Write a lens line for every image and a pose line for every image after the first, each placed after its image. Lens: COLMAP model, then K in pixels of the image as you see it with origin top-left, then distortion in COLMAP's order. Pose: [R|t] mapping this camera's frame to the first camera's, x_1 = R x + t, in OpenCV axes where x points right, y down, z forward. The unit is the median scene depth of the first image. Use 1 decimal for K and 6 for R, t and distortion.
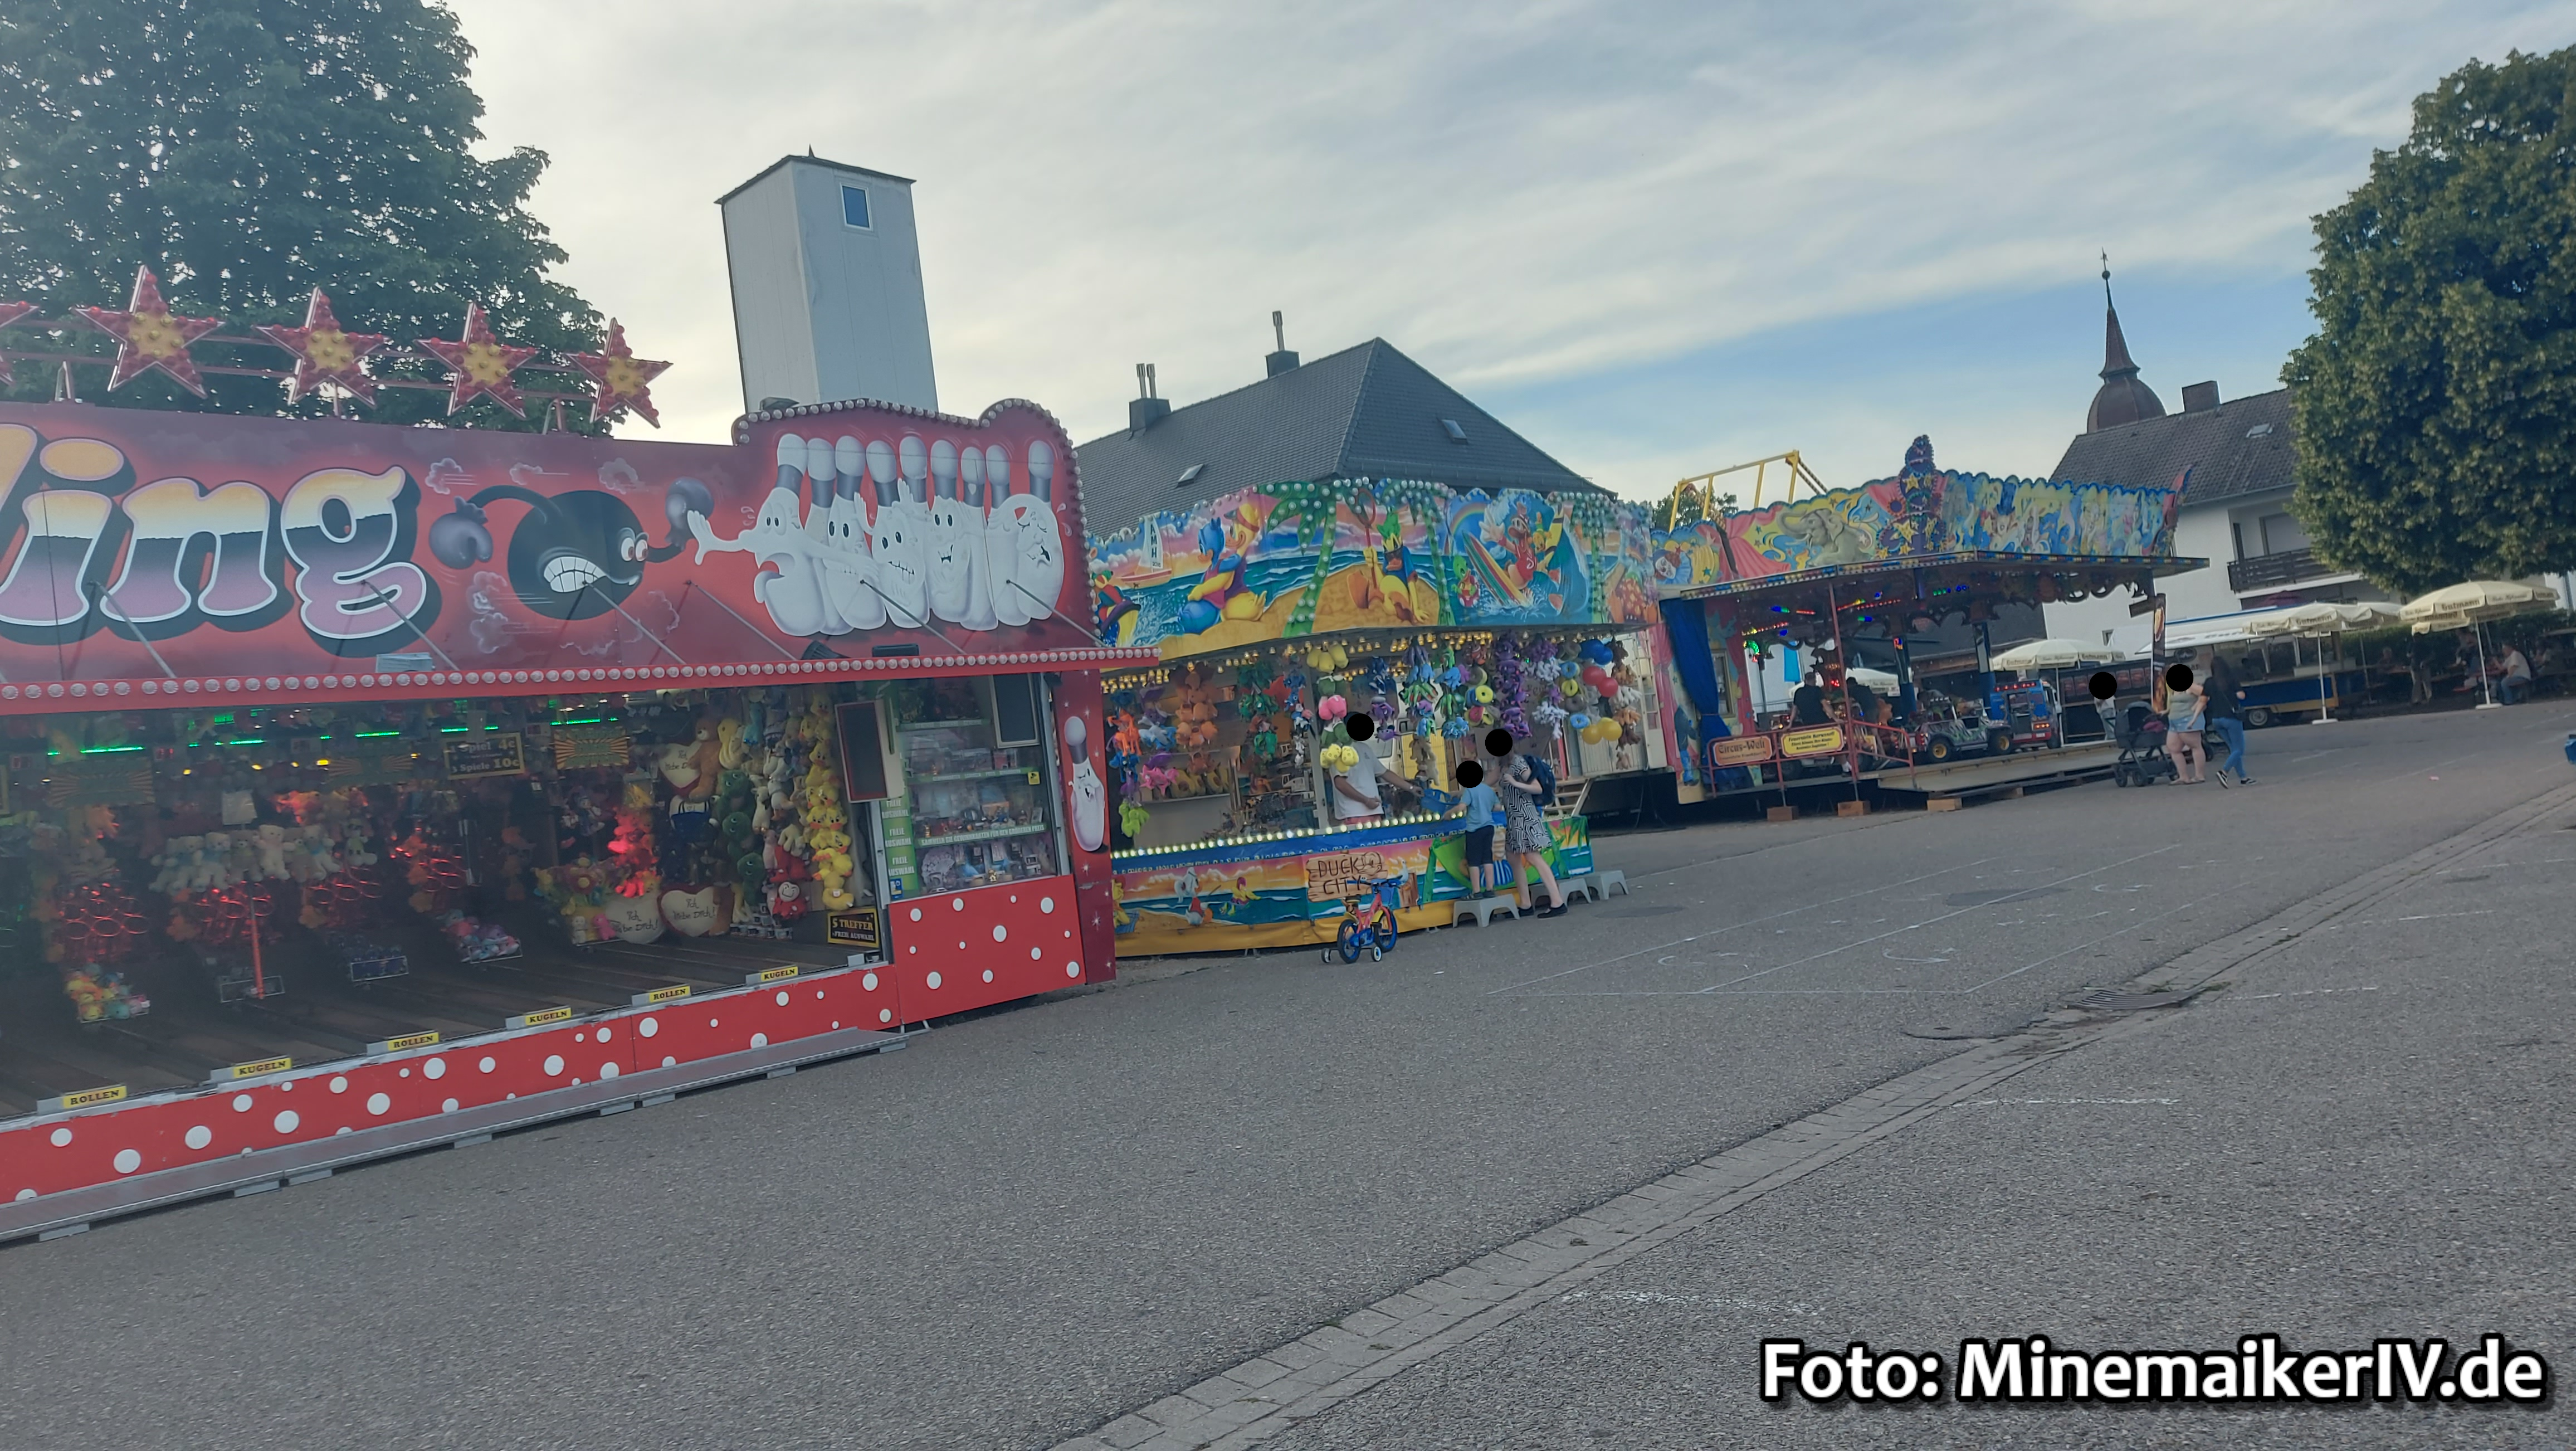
lens RADIAL K [[1777.8, 0, 1291.1], [0, 1777.8, 725.3], [0, 0, 1]] dist [0.006174, -0.005311]
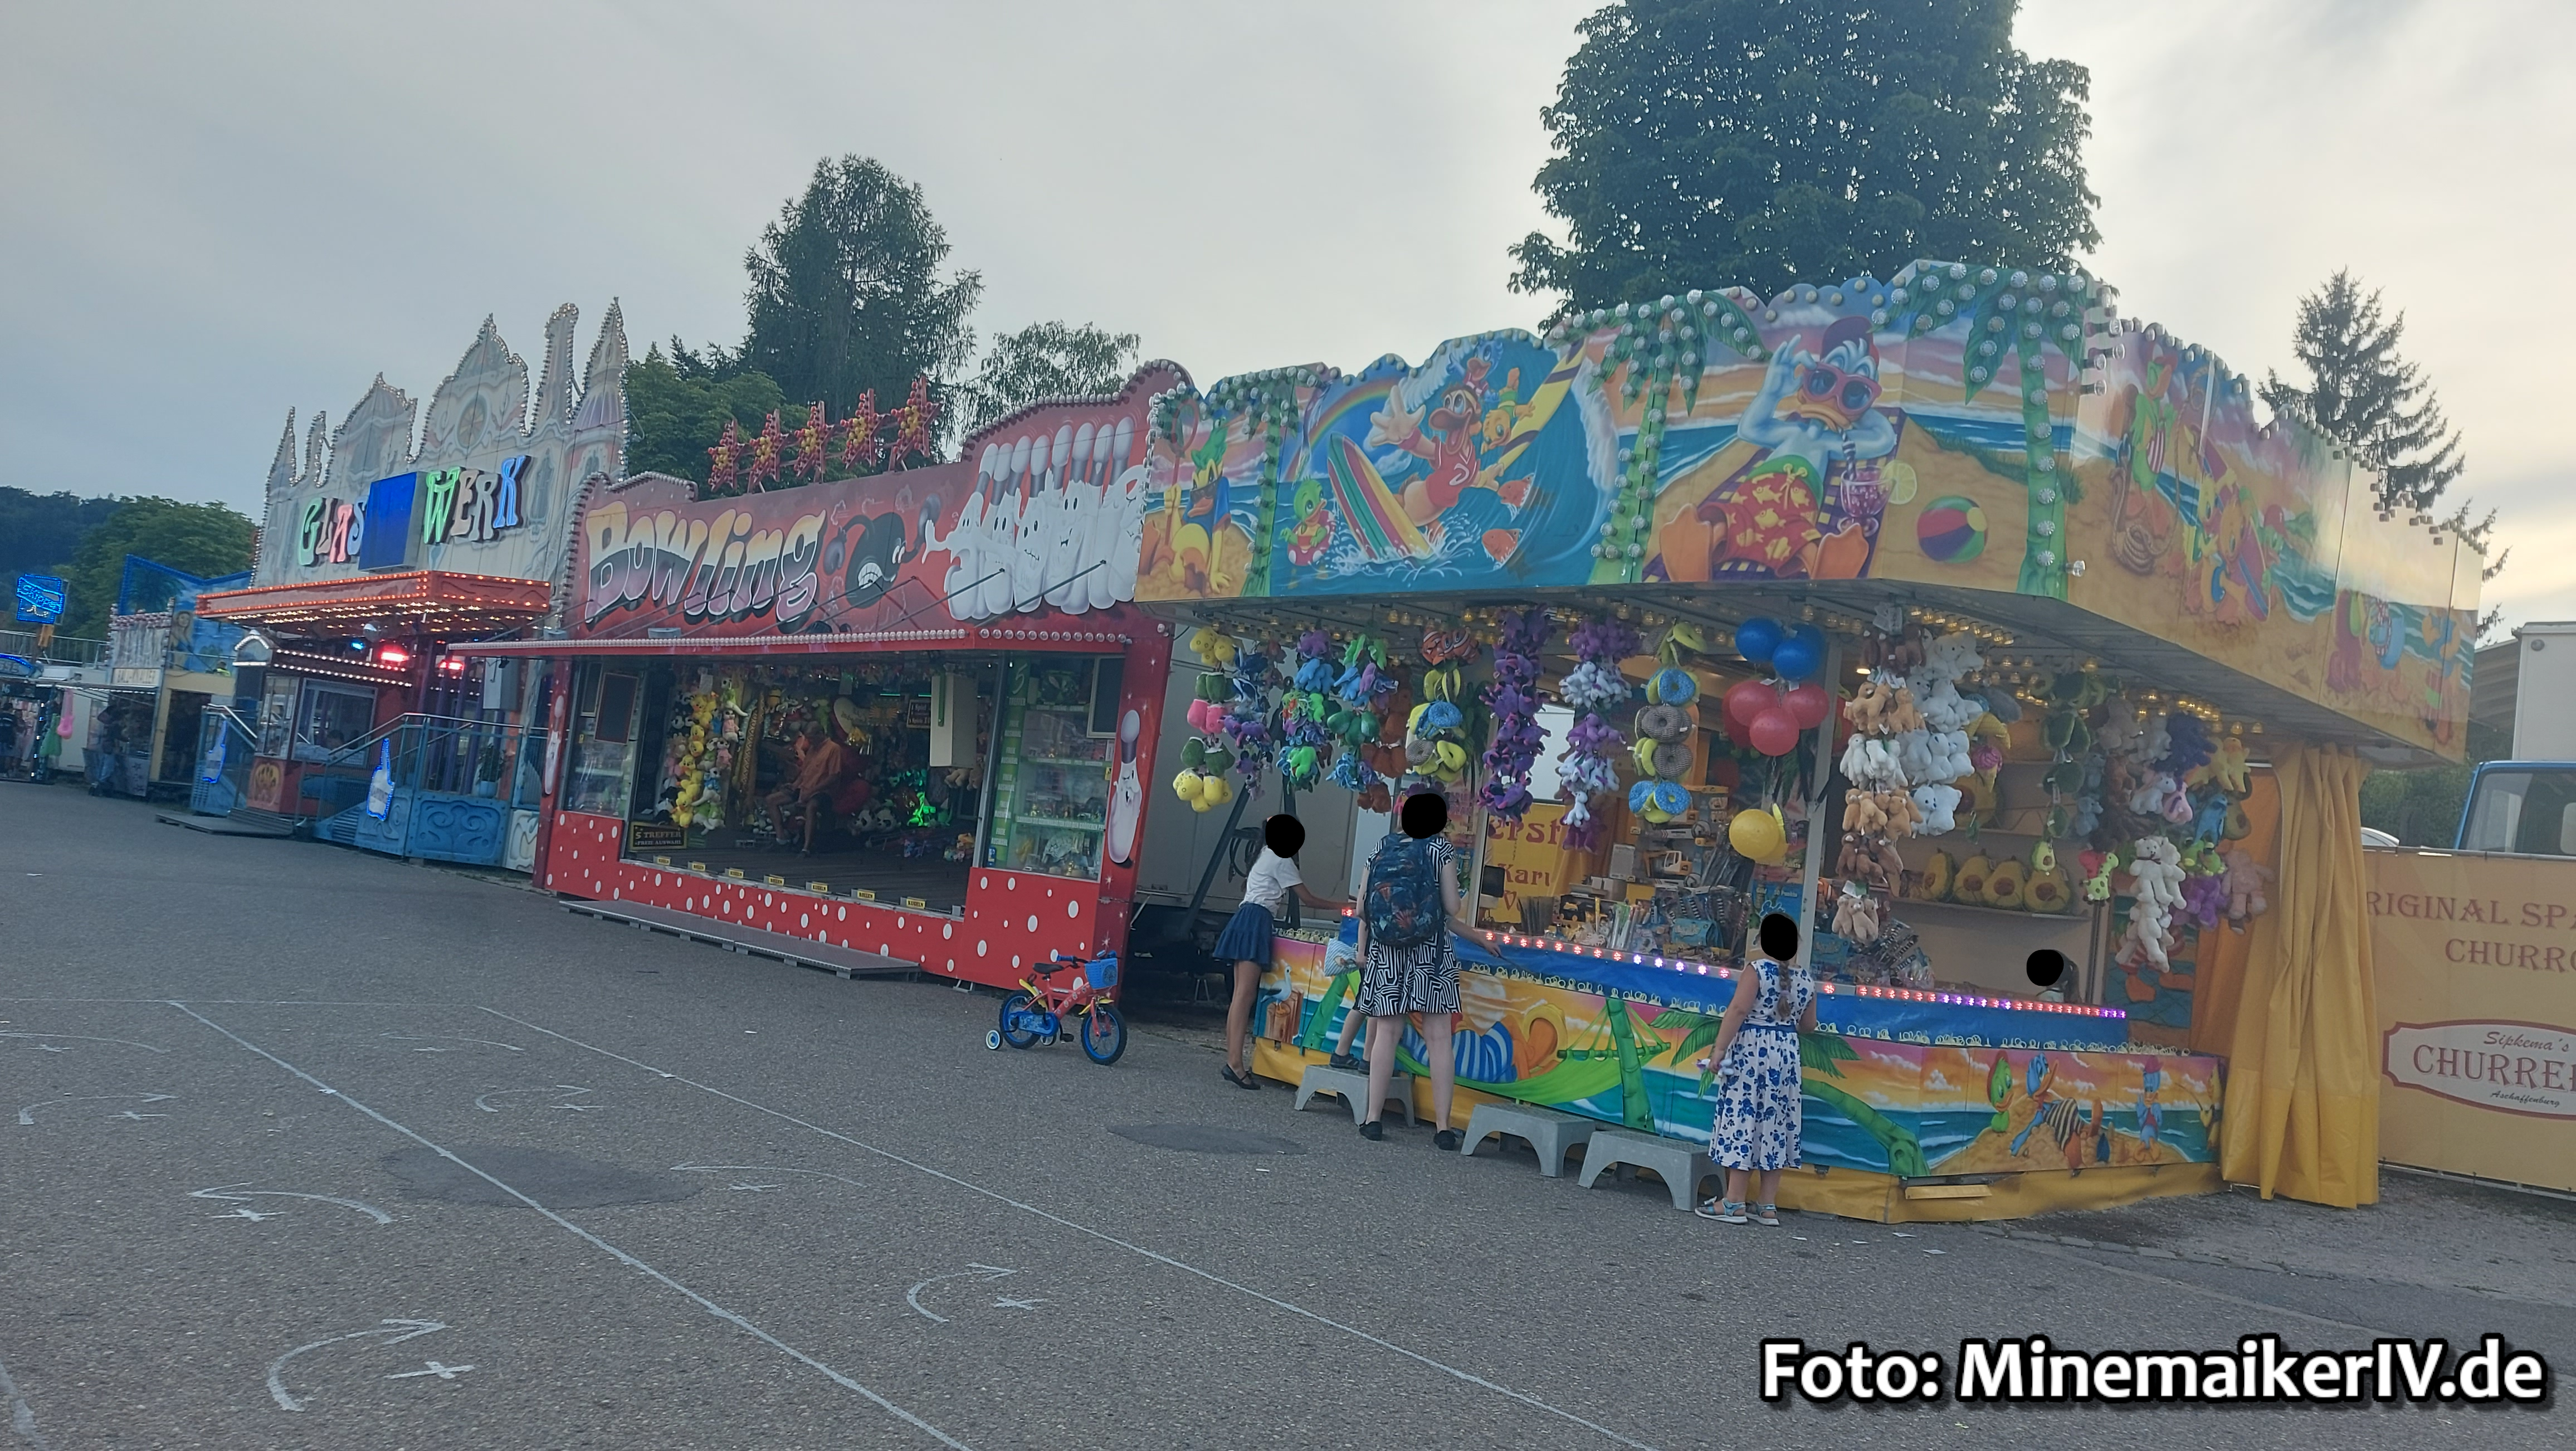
lens RADIAL K [[1777.8, 0, 1293.4], [0, 1777.8, 721.3], [0, 0, 1]] dist [0.006174, -0.005311]
pose [[-0.056052, 0.041292, -0.997574, 0.774198], [-0.064836, 0.996885, 0.044907, -0.045496], [0.996320, 0.067195, -0.053200, 1.151092]]
